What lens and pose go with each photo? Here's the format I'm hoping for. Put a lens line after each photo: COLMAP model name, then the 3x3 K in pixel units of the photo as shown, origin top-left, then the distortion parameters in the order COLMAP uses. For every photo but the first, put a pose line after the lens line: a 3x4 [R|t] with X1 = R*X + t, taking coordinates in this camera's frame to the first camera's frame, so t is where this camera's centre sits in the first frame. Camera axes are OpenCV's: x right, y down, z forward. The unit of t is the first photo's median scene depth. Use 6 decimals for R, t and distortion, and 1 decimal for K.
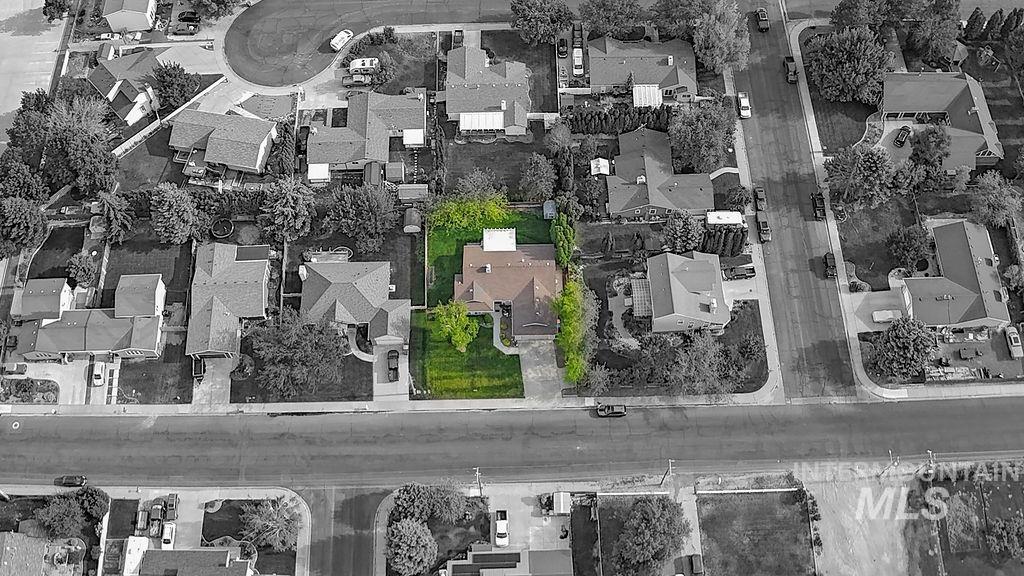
lens RADIAL K [[660.4, 0, 512.0], [0, 660.4, 288.0], [0, 0, 1]] dist [-0.168139, -0.000626]
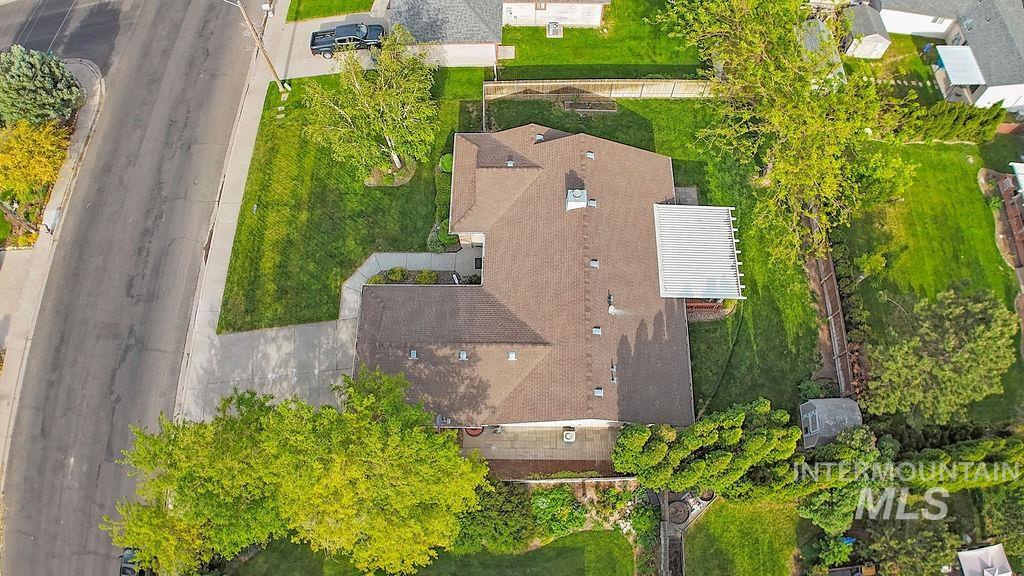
lens RADIAL K [[660.4, 0, 512.0], [0, 660.4, 288.0], [0, 0, 1]] dist [-0.168139, -0.000626]
pose [[-0.021310, 0.941966, -0.335030, 0.108214], [-0.891833, 0.133546, 0.432204, -0.132847], [0.451863, 0.308001, 0.837230, 0.741749]]
